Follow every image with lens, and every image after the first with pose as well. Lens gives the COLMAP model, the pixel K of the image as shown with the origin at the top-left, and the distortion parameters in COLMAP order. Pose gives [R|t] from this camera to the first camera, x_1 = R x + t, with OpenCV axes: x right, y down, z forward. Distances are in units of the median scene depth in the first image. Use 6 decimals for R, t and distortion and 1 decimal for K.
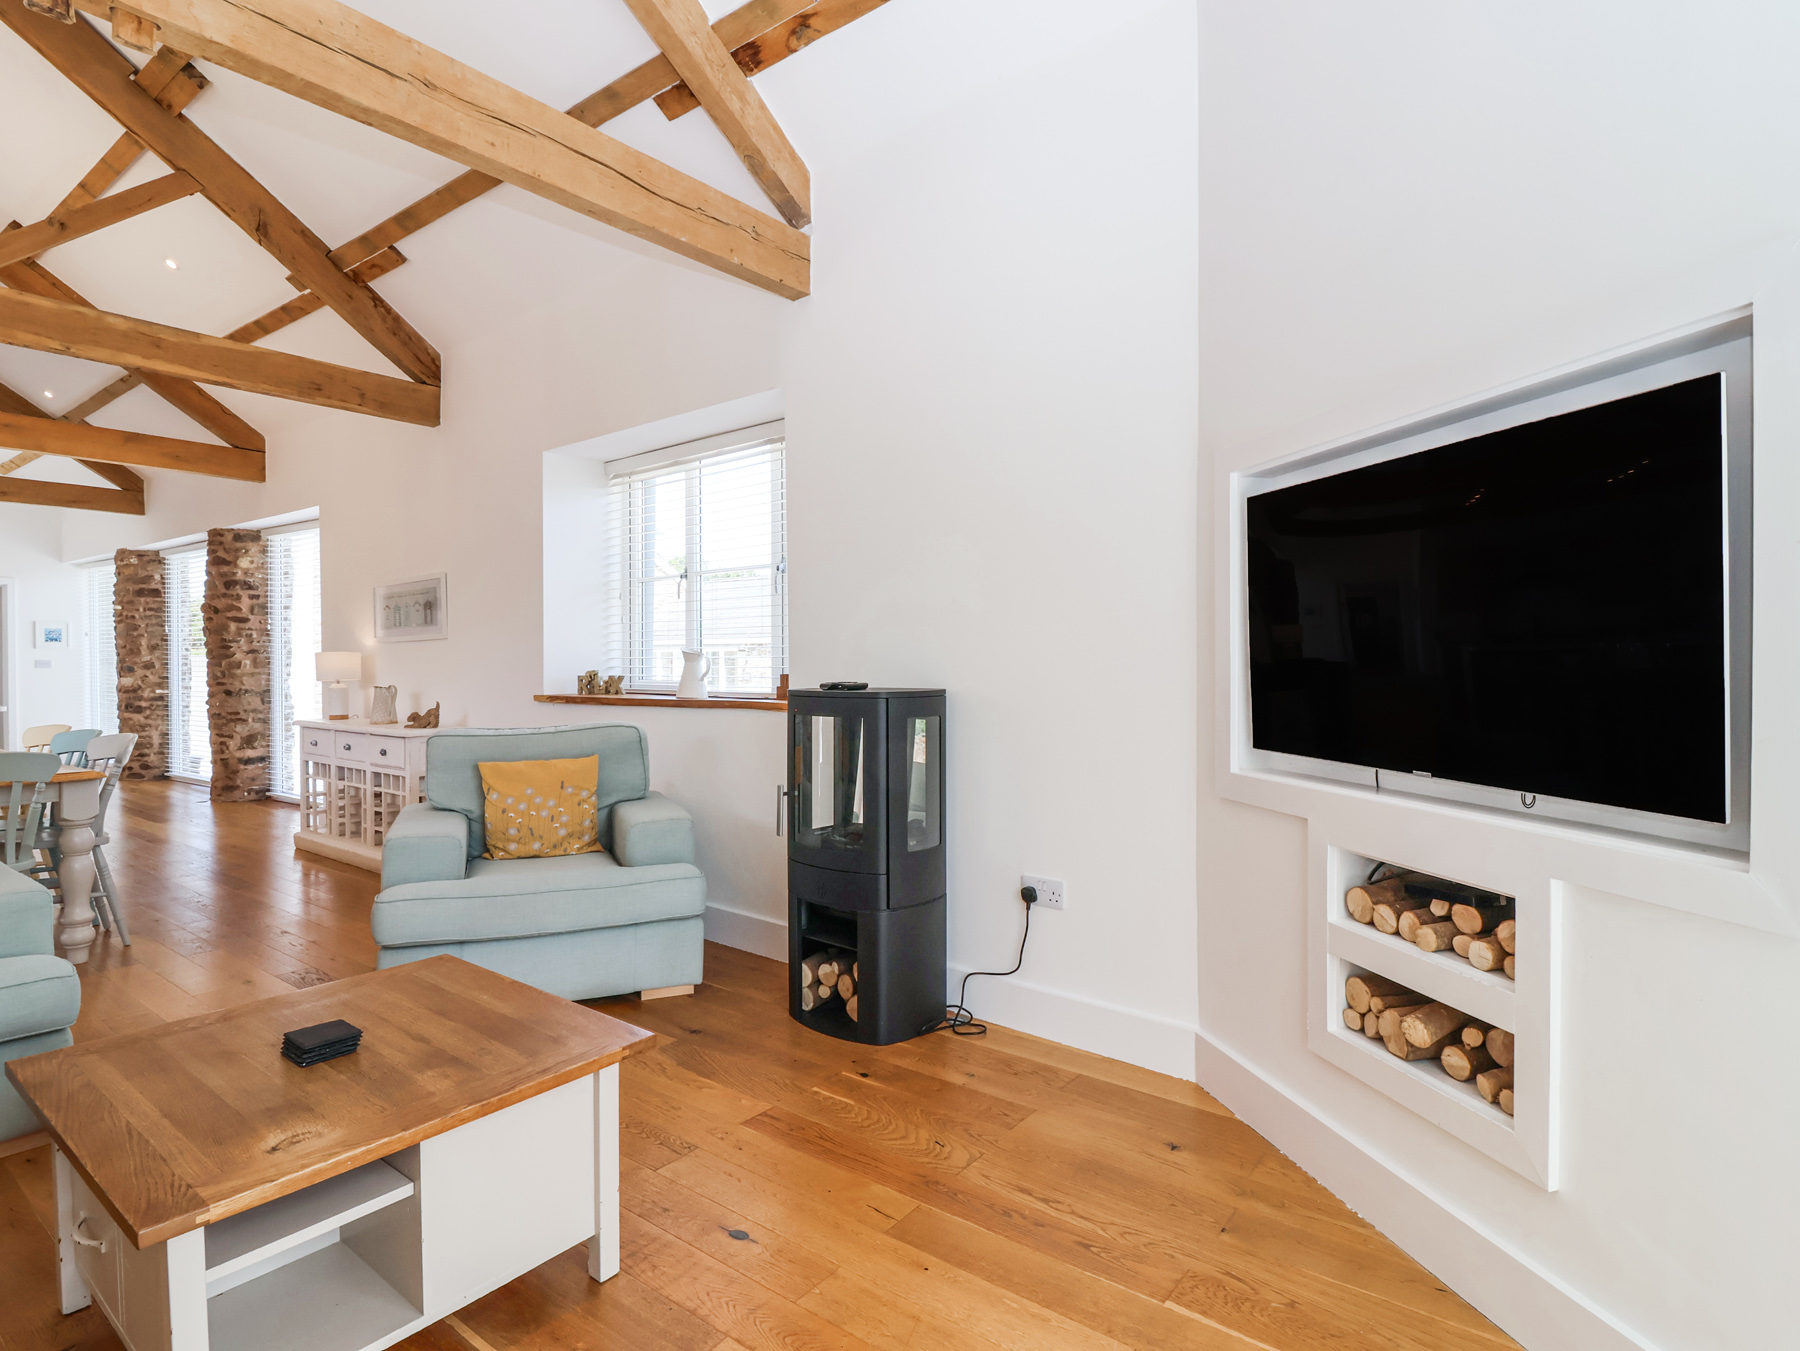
lens RADIAL K [[941.2, 0, 893.4], [0, 941.2, 669.9], [0, 0, 1]] dist [0.007887, -0.017656]
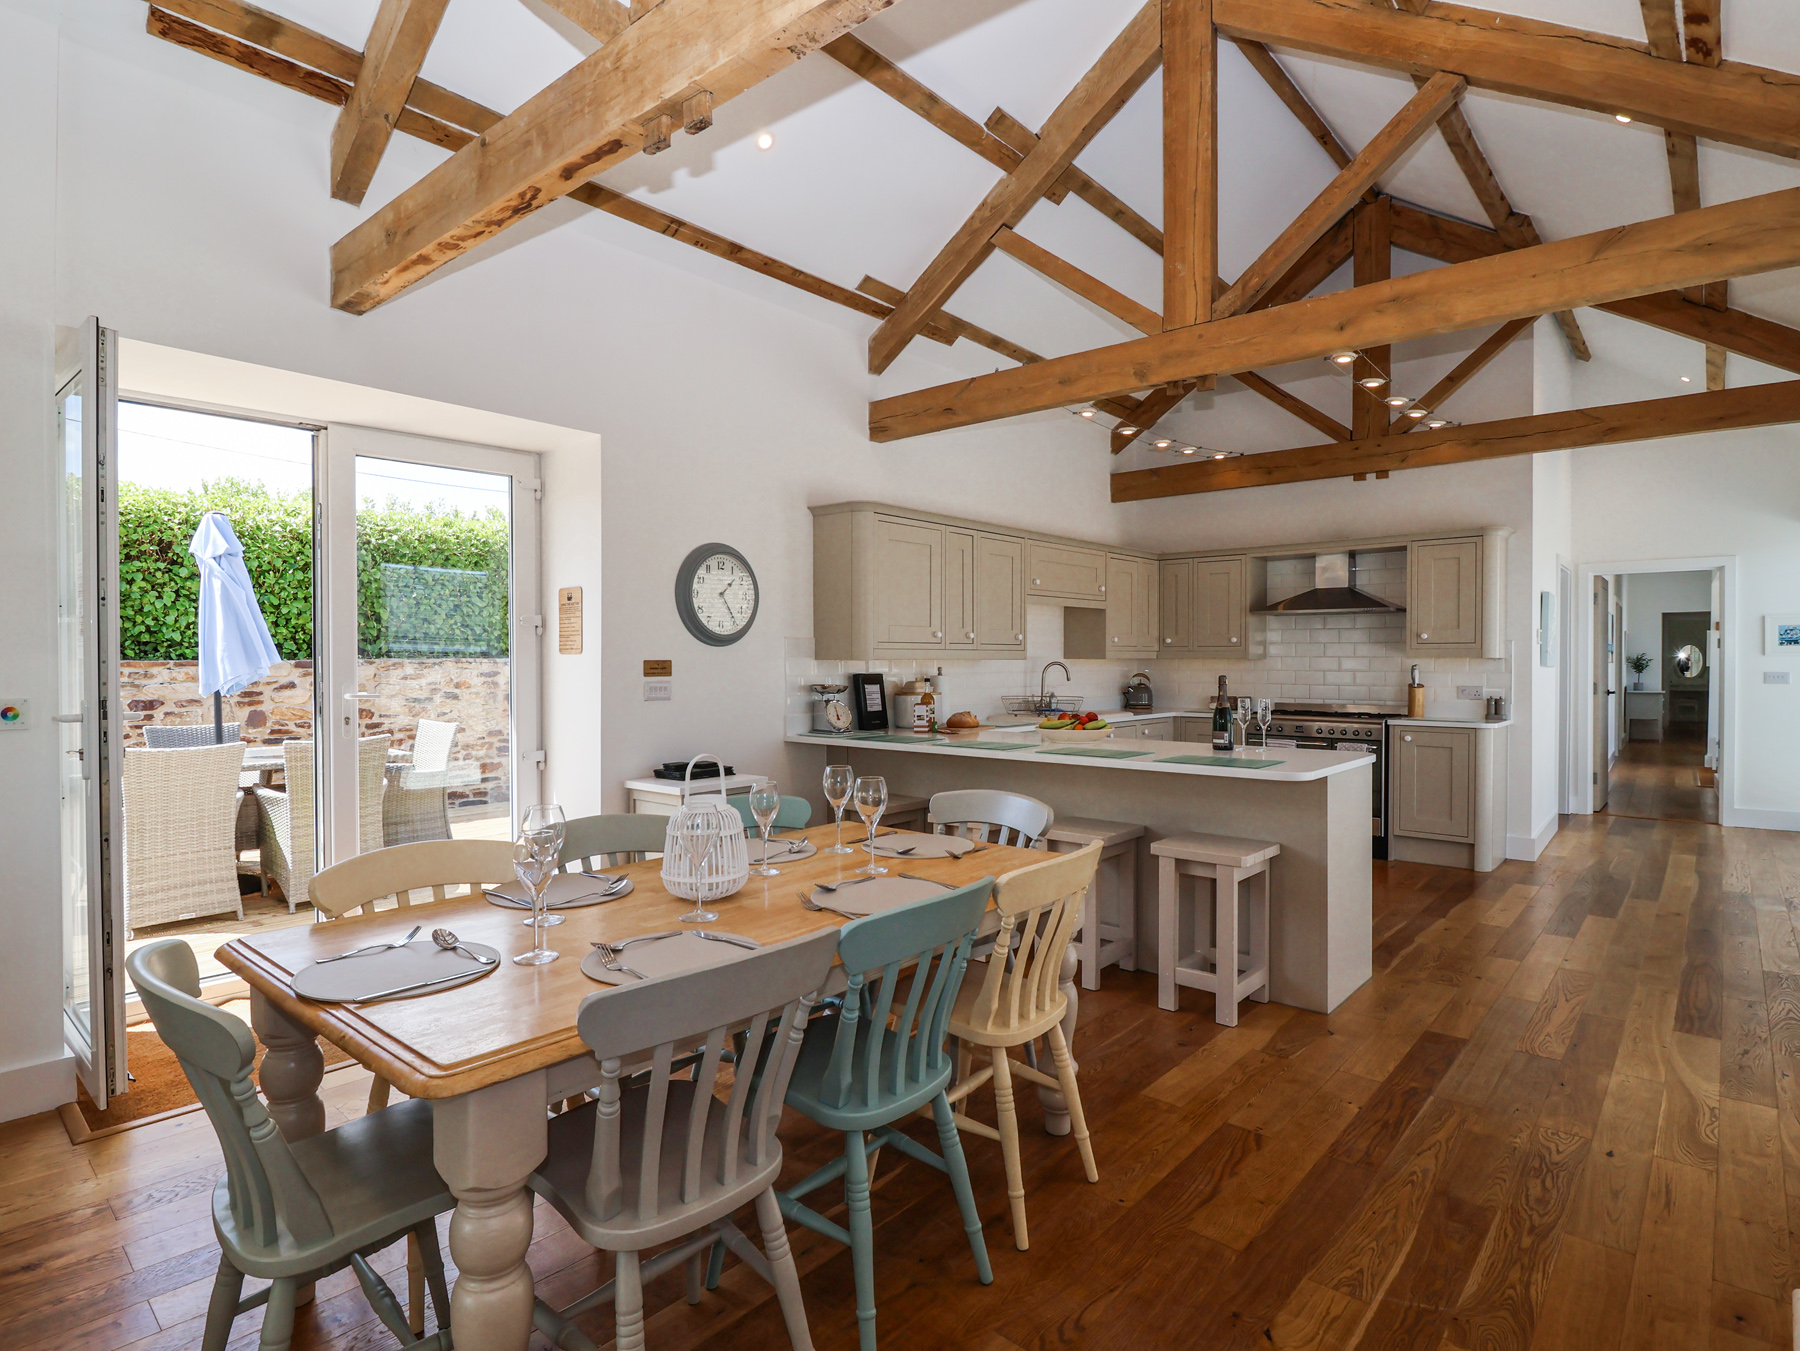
lens RADIAL K [[941.2, 0, 893.4], [0, 941.2, 669.9], [0, 0, 1]] dist [0.007887, -0.017656]
pose [[-0.081718, 0.012585, -0.996576, -0.254848], [-0.007586, 0.999883, 0.013248, -0.022989], [0.996627, 0.008643, -0.081613, 0.590269]]
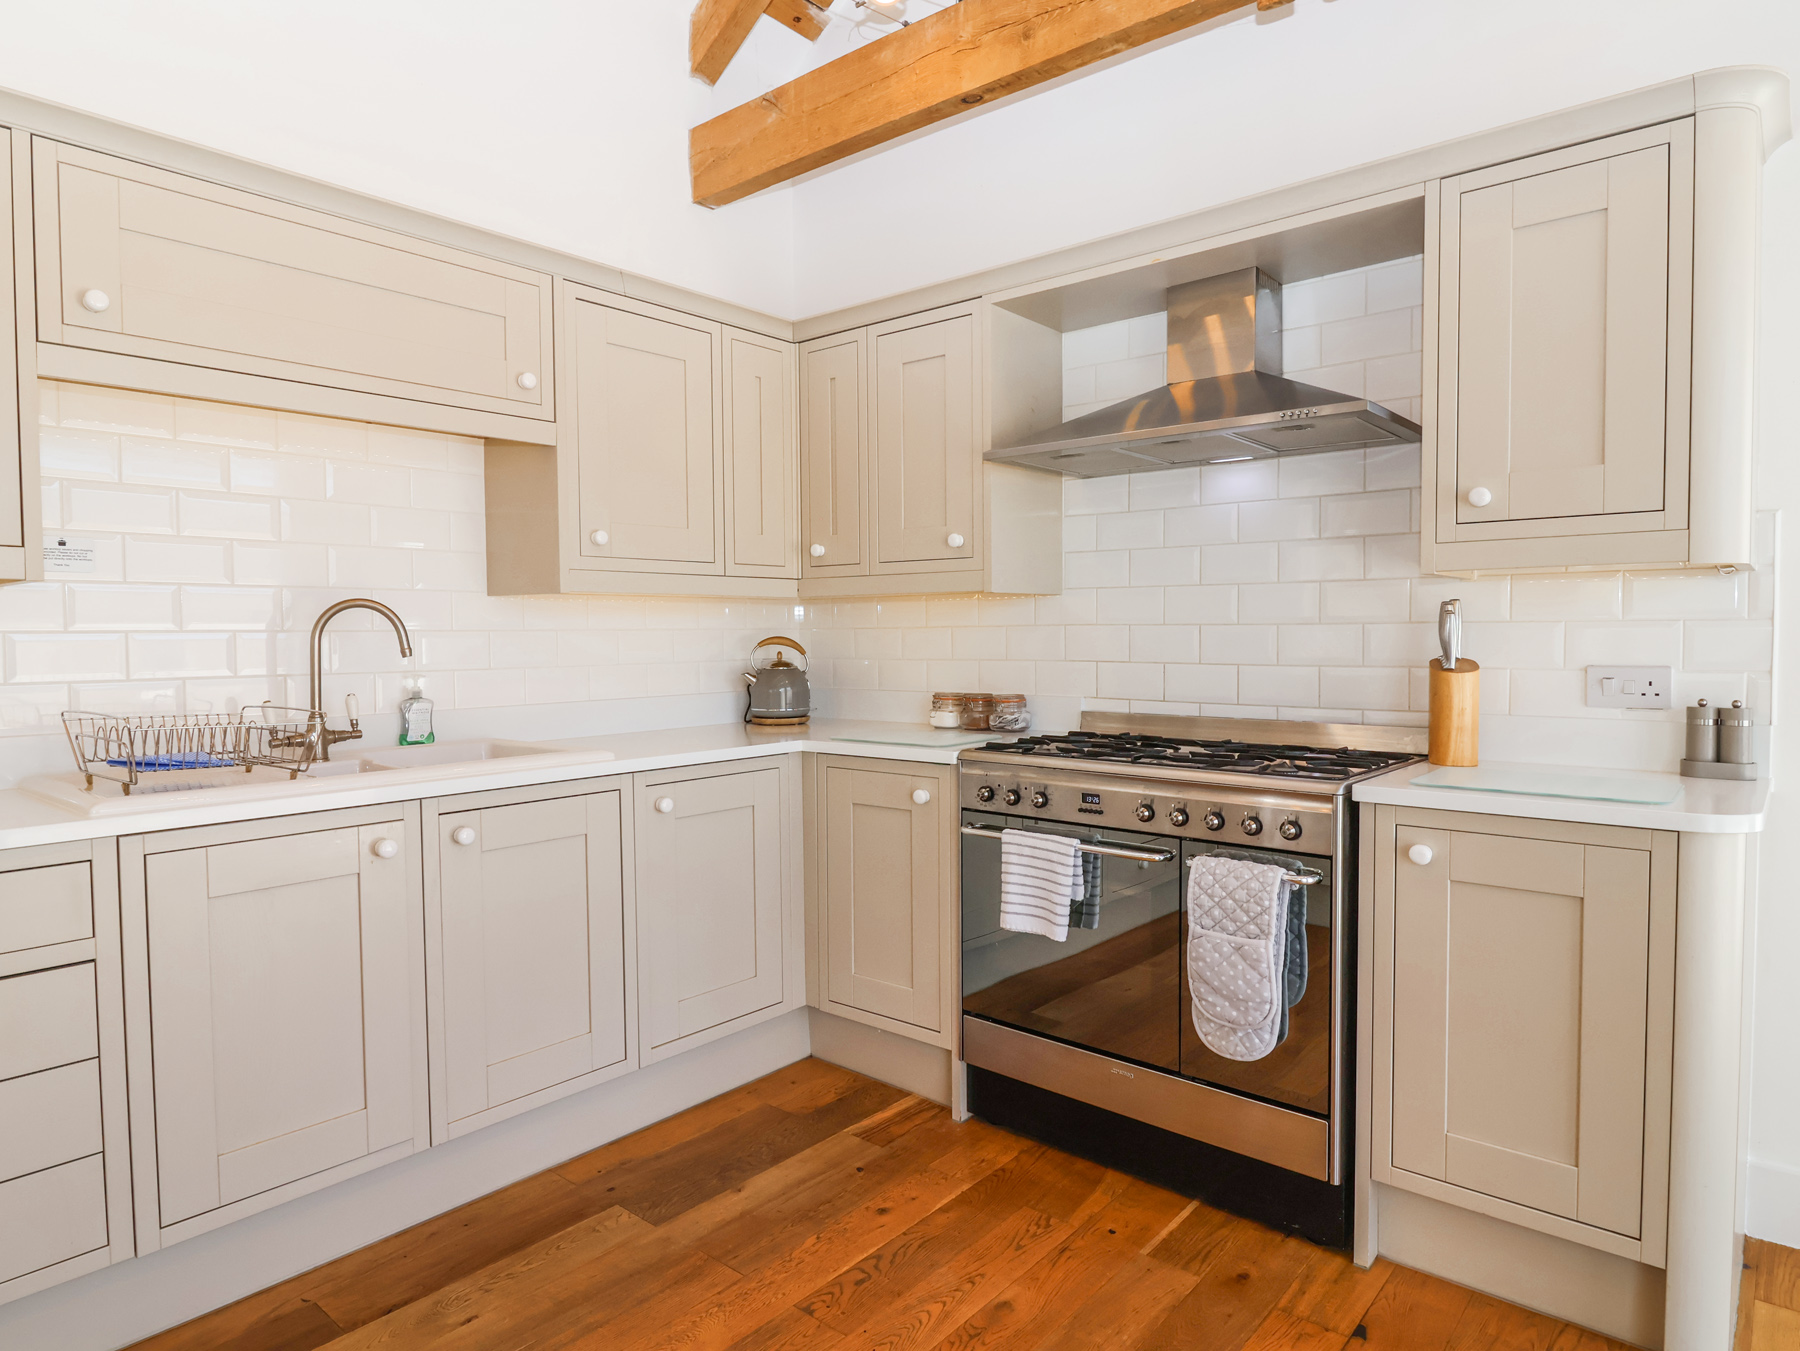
lens RADIAL K [[1059.8, 0, 893.0], [0, 1059.8, 671.2], [0, 0, 1]] dist [0.006352, -0.012318]
pose [[-0.068255, 0.037970, -0.996945, -0.838856], [-0.001421, 0.999271, 0.038156, -0.010441], [0.997667, 0.004021, -0.068152, 0.857232]]
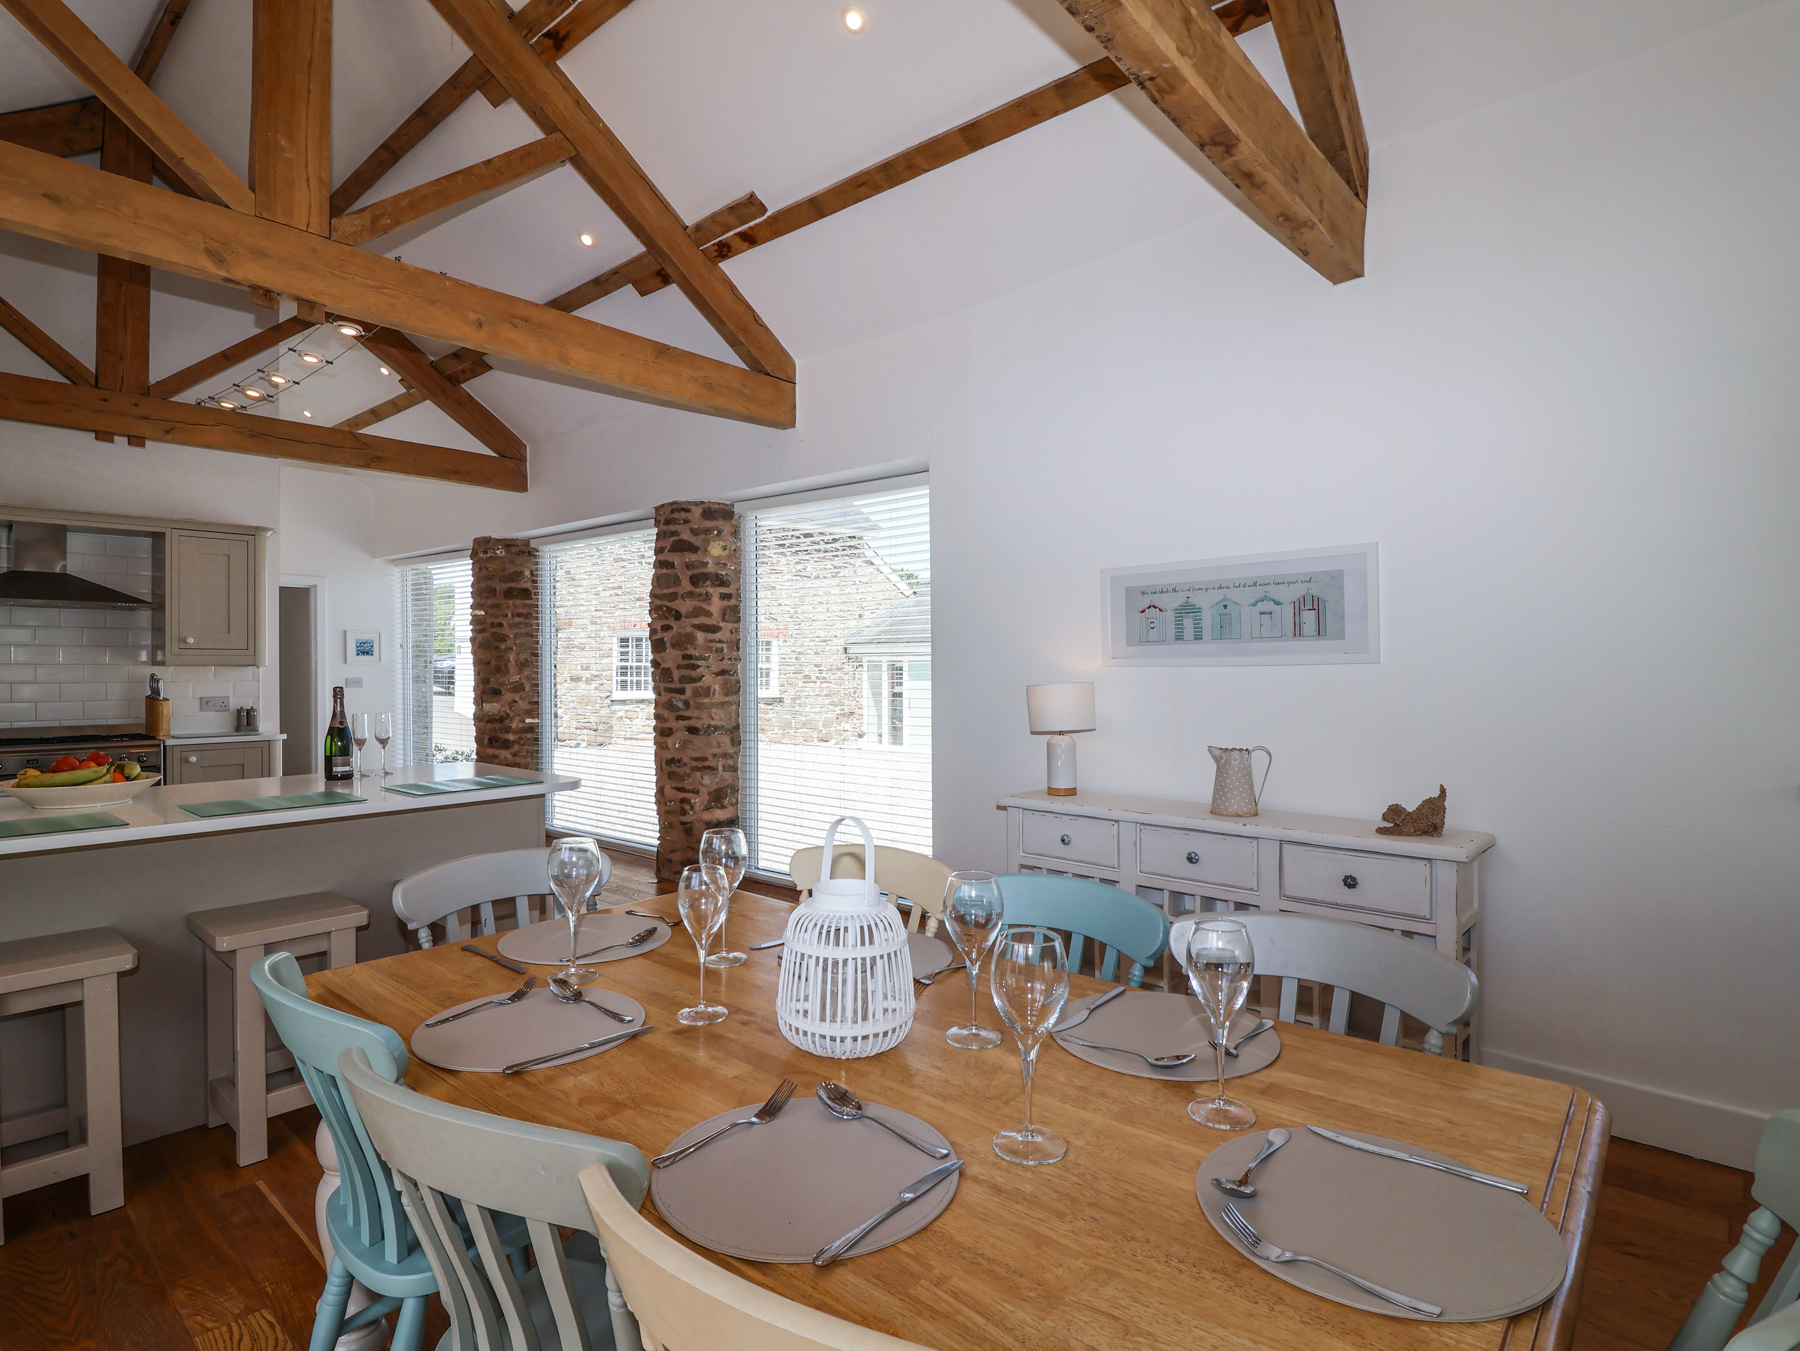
lens RADIAL K [[941.2, 0, 893.4], [0, 941.2, 669.9], [0, 0, 1]] dist [0.007887, -0.017656]
pose [[0.996324, 0.000018, -0.085667, -0.525375], [-0.000402, 0.999990, -0.004469, -0.019819], [0.085666, 0.004488, 0.996314, 0.317399]]
